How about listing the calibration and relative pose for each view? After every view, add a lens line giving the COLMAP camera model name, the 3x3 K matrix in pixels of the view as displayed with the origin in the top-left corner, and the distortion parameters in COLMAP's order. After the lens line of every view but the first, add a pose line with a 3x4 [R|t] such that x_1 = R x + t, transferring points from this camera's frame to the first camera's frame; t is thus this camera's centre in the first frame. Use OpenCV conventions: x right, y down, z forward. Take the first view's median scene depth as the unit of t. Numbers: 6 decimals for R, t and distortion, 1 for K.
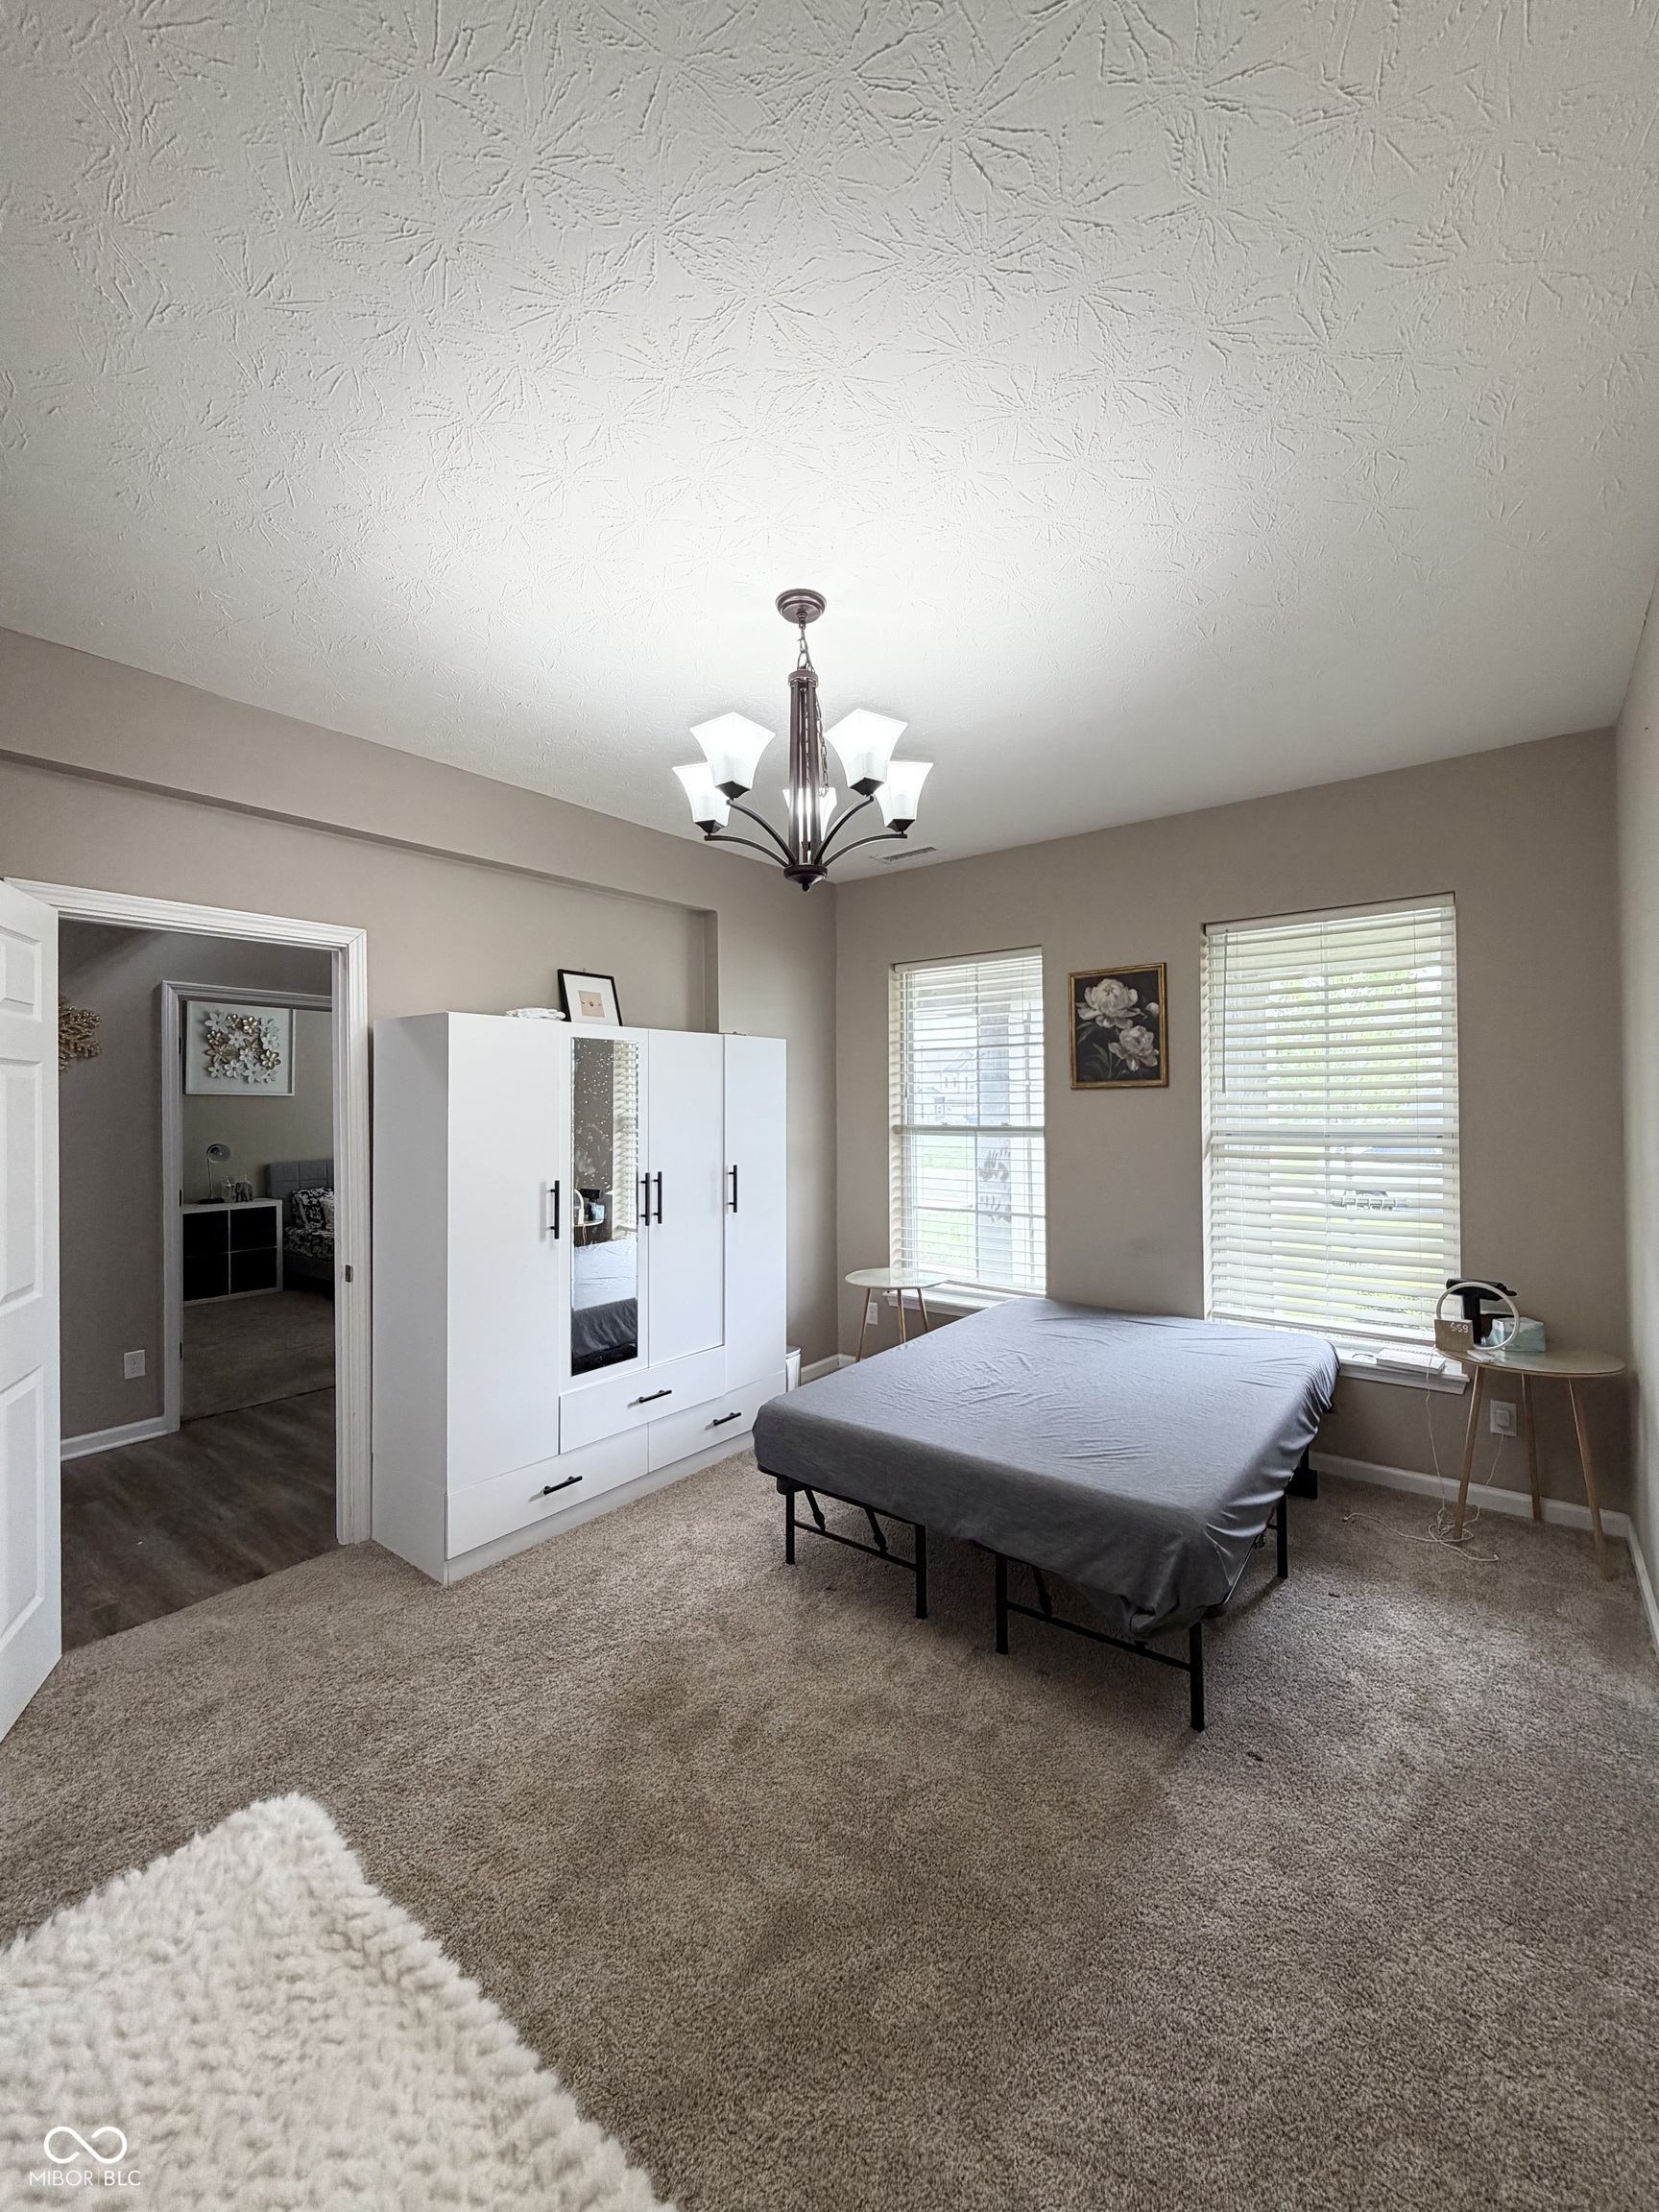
lens RADIAL K [[882.7, 0, 832.4], [0, 882.7, 1099.8], [0, 0, 1]] dist [0.000467, 0.000408]
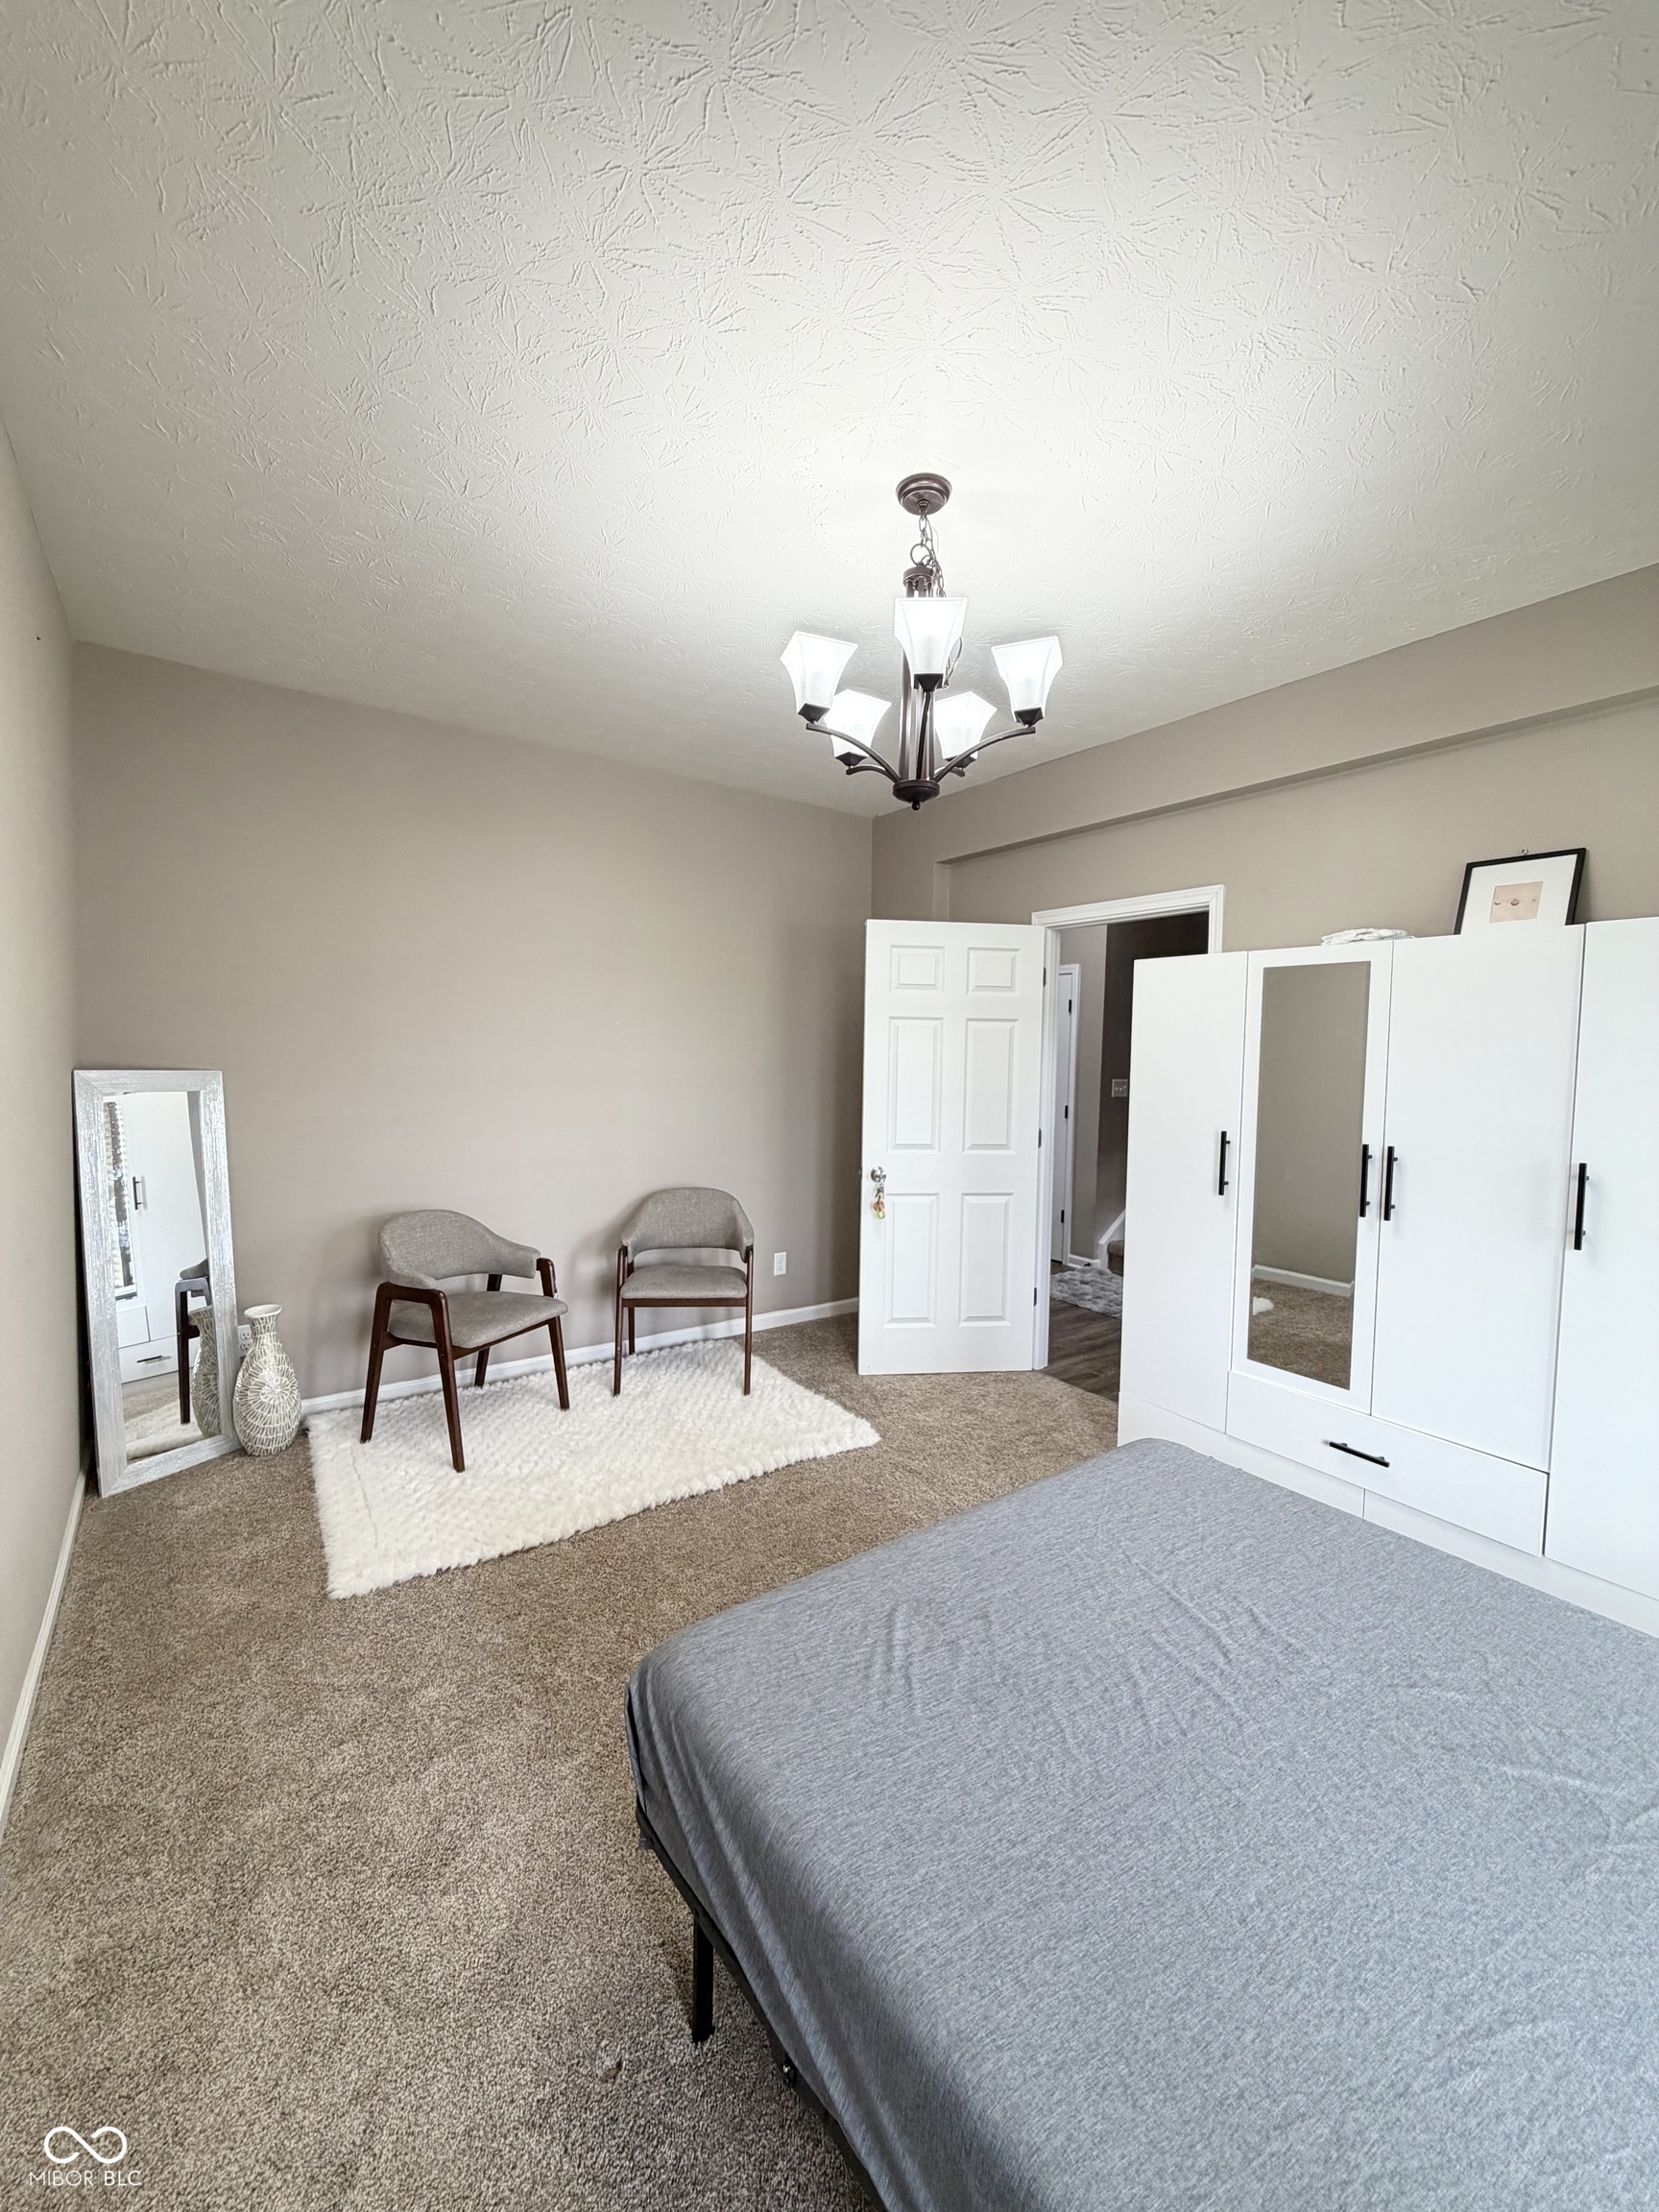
lens RADIAL K [[882.7, 0, 832.3], [0, 882.7, 1100.5], [0, 0, 1]] dist [0.000467, 0.000408]
pose [[-0.288908, 0.054574, -0.955800, 0.721491], [-0.012952, 0.998060, 0.060902, 0.011716], [0.957269, 0.029975, -0.287640, 0.954590]]
